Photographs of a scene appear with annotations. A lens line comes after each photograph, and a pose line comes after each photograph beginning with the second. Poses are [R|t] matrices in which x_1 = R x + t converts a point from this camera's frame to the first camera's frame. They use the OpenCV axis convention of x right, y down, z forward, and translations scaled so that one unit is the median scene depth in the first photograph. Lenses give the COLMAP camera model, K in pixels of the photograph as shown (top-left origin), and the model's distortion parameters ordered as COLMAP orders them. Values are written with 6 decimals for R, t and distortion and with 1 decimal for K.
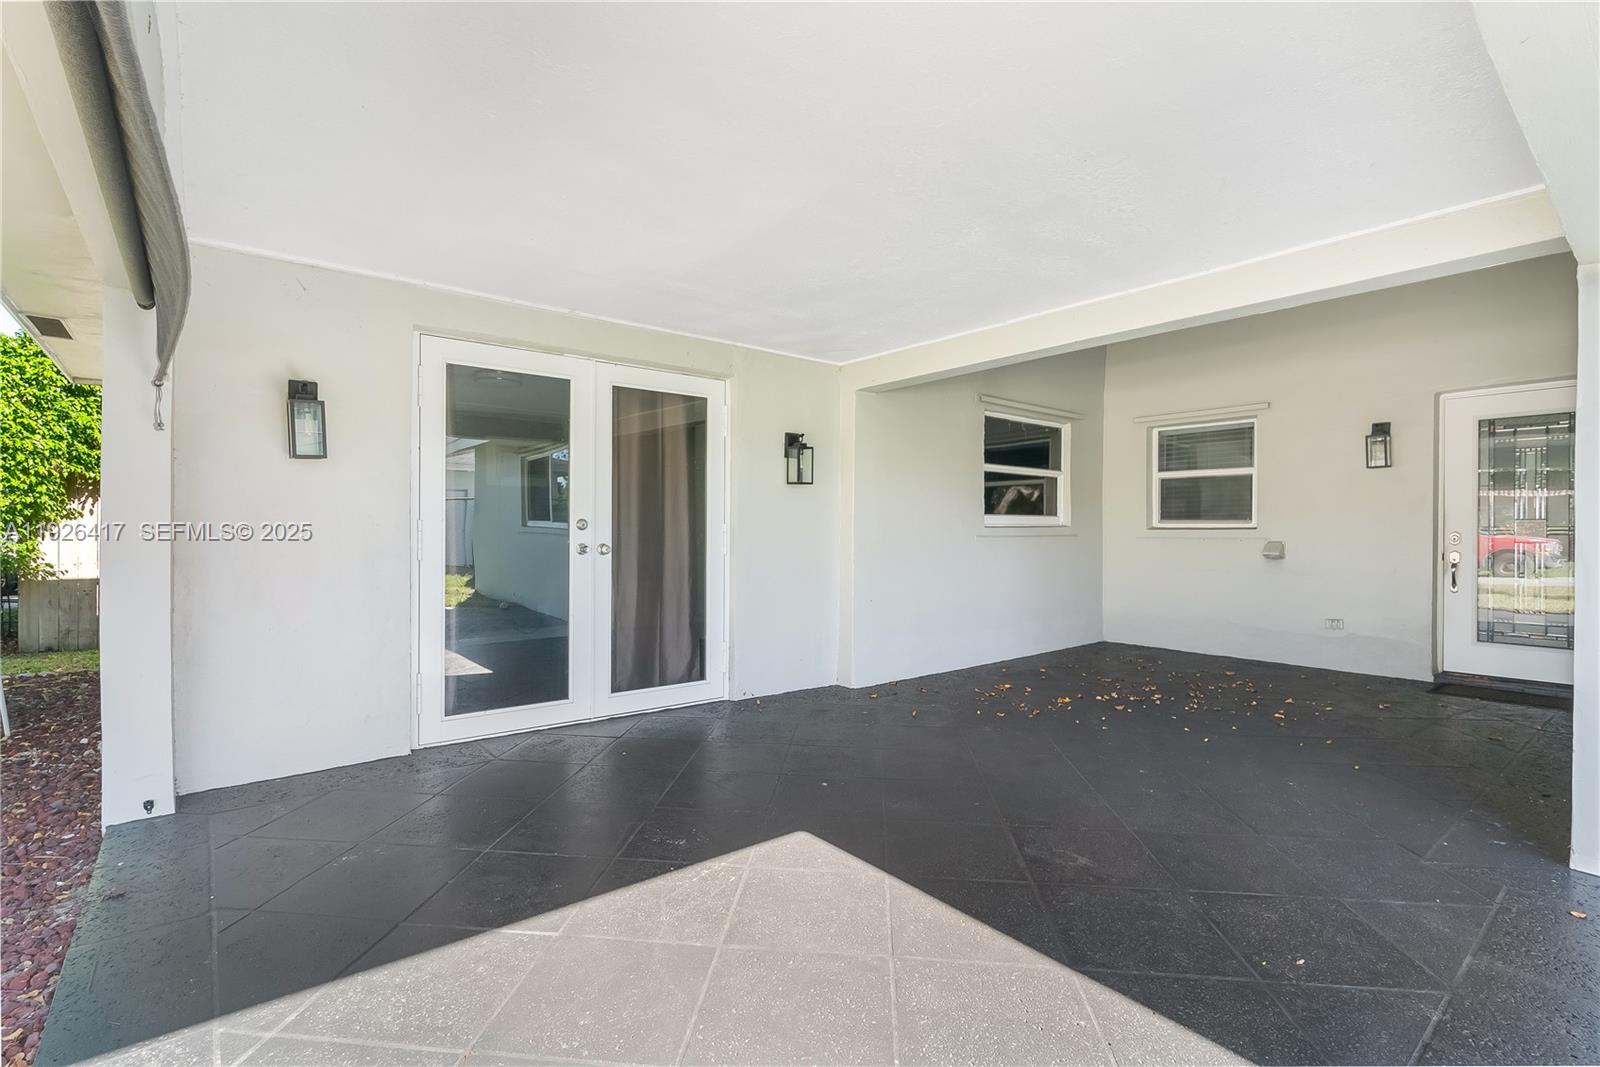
lens RADIAL K [[734.3, 0, 792.9], [0, 734.3, 531.2], [0, 0, 1]] dist [-0.006612, 0.000354]
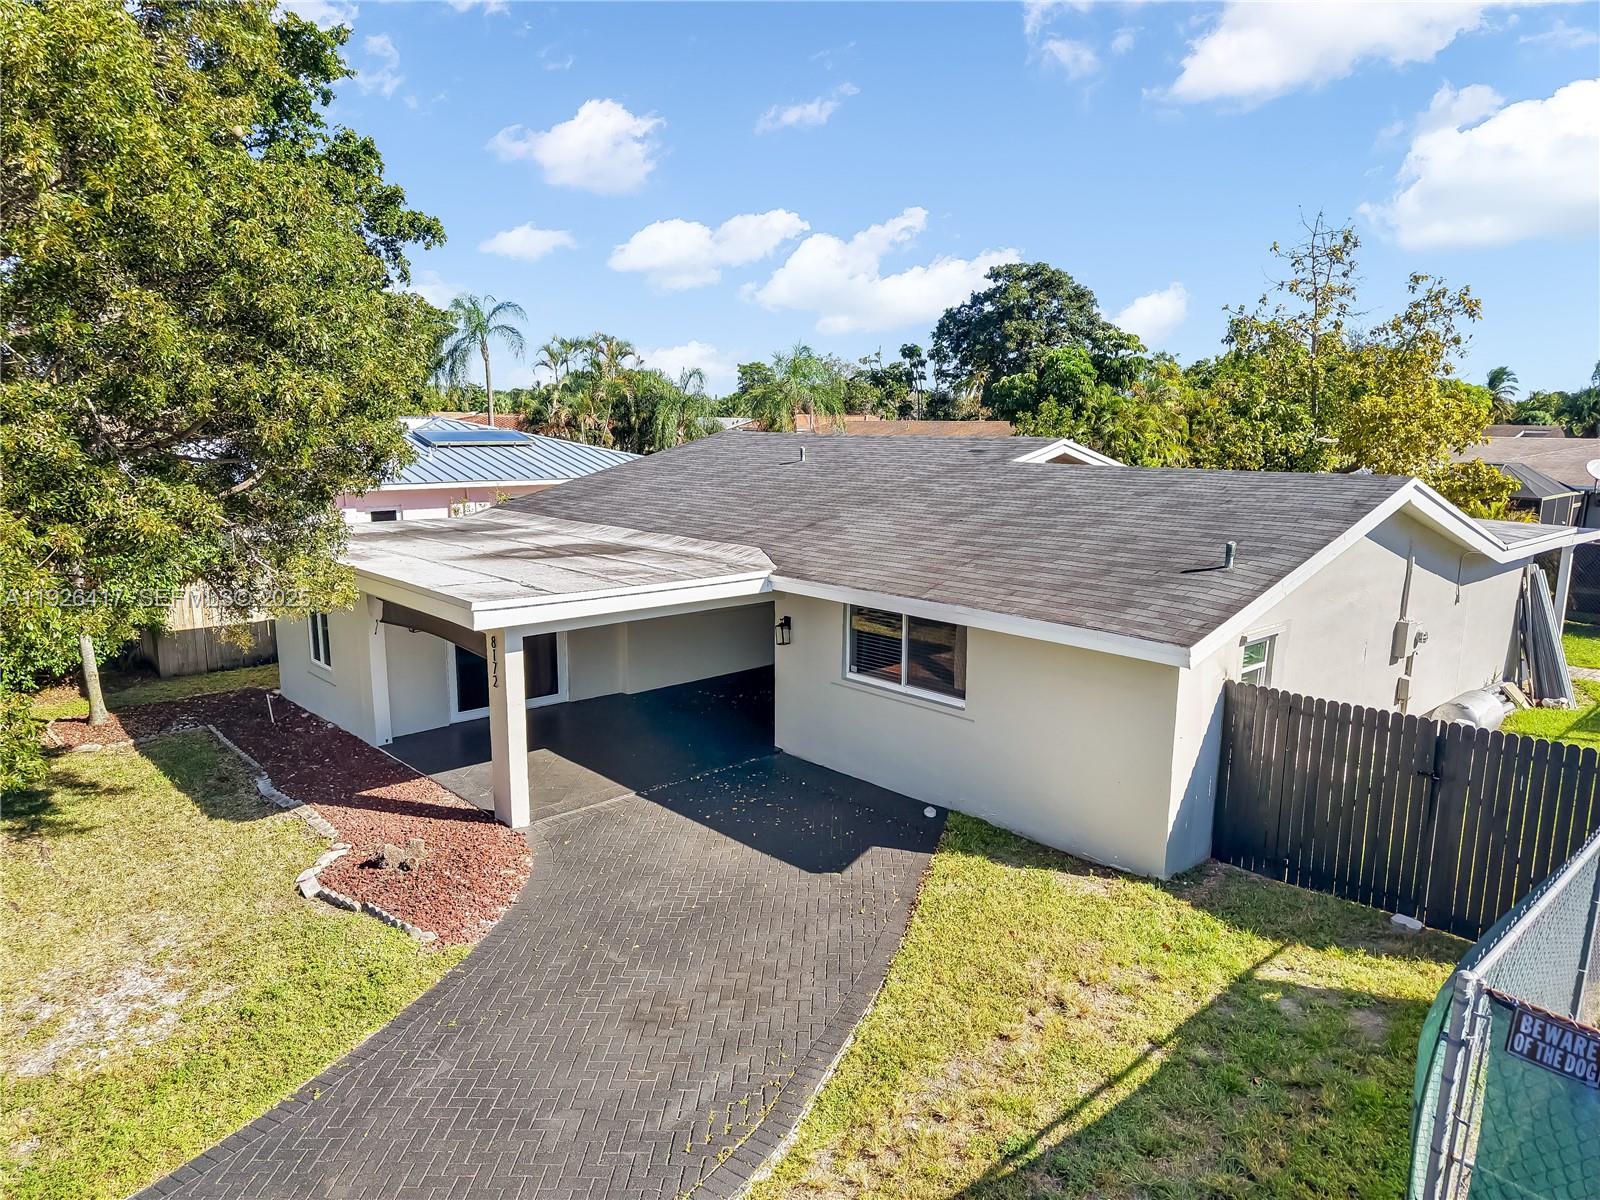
lens RADIAL K [[1087.1, 0, 800.0], [0, 1087.1, 600.0], [0, 0, 1]] dist [0.008891, -0.004219]
pose [[0.997888, -0.004559, 0.064790, 0.409938], [-0.006627, 0.985179, 0.171403, -0.660717], [-0.064611, -0.171471, 0.983068, -2.294115]]
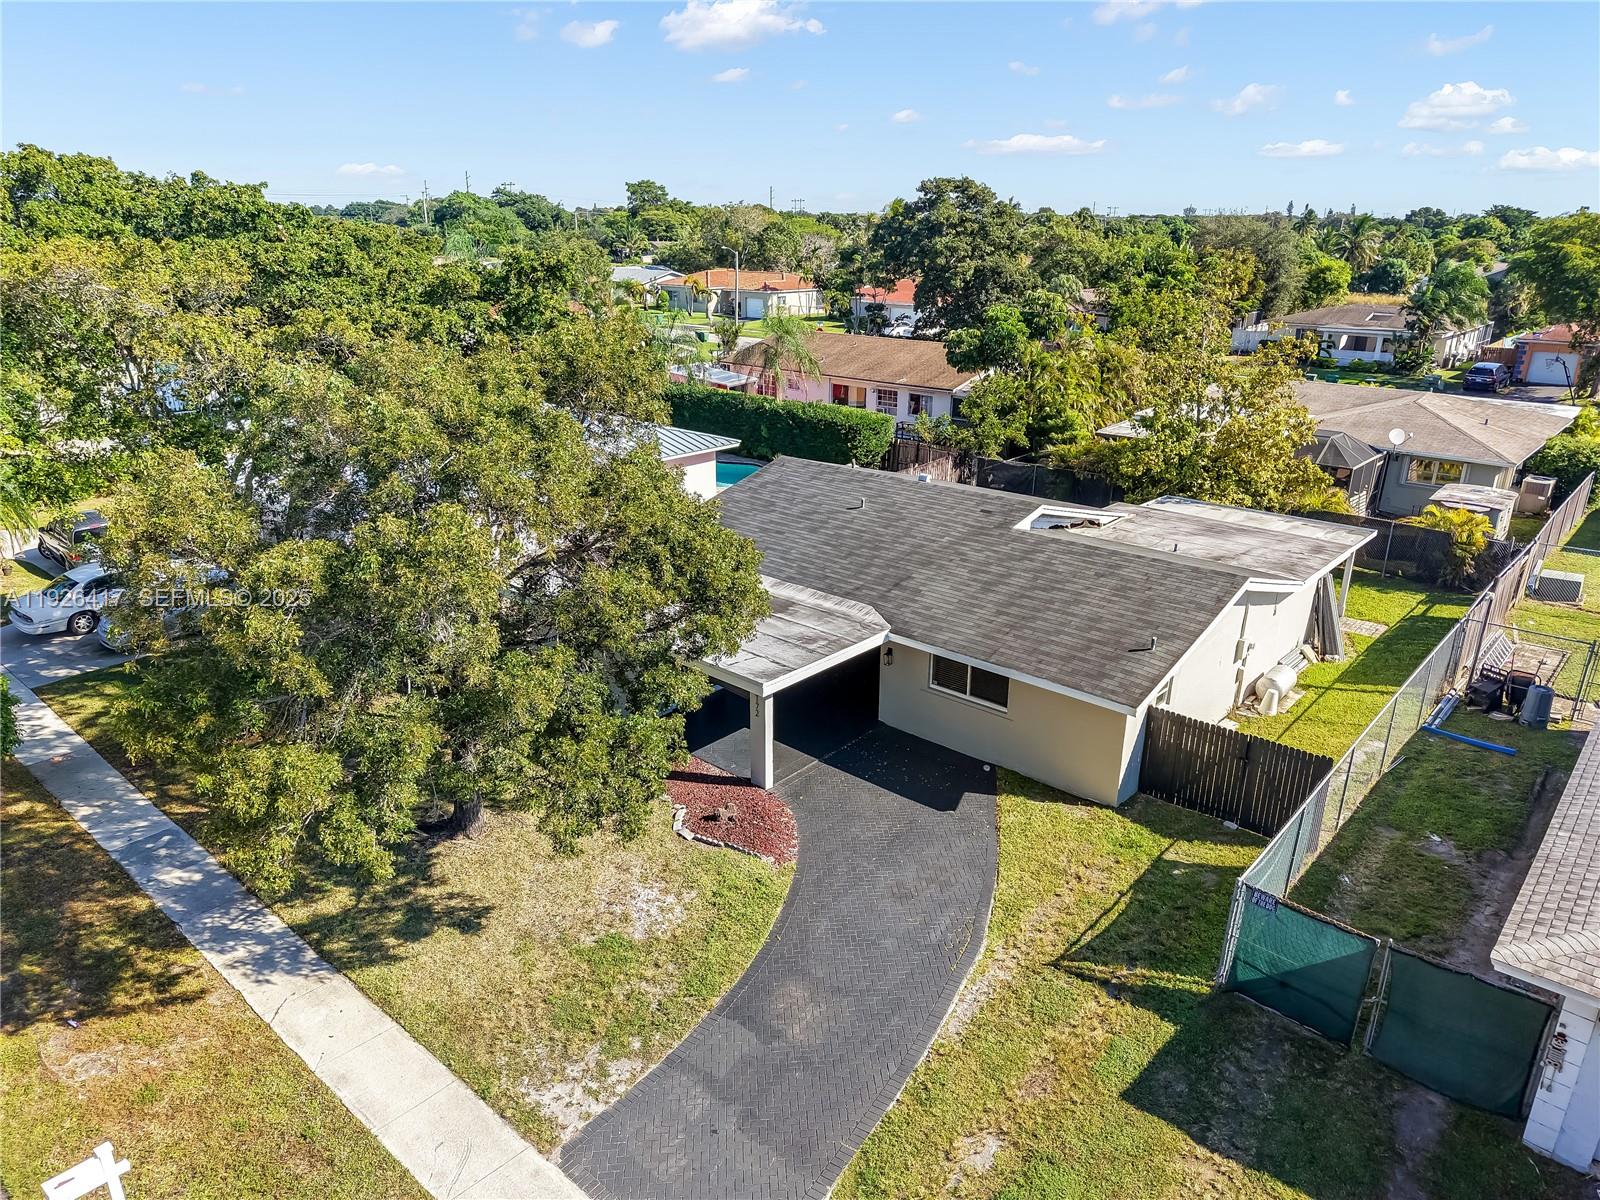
lens RADIAL K [[1087.1, 0, 800.0], [0, 1087.1, 600.0], [0, 0, 1]] dist [0.008891, -0.004219]
pose [[0.985927, -0.052815, 0.158615, -0.562026], [-0.003062, 0.942922, 0.332999, -1.895993], [-0.167149, -0.328798, 0.929491, -3.770448]]
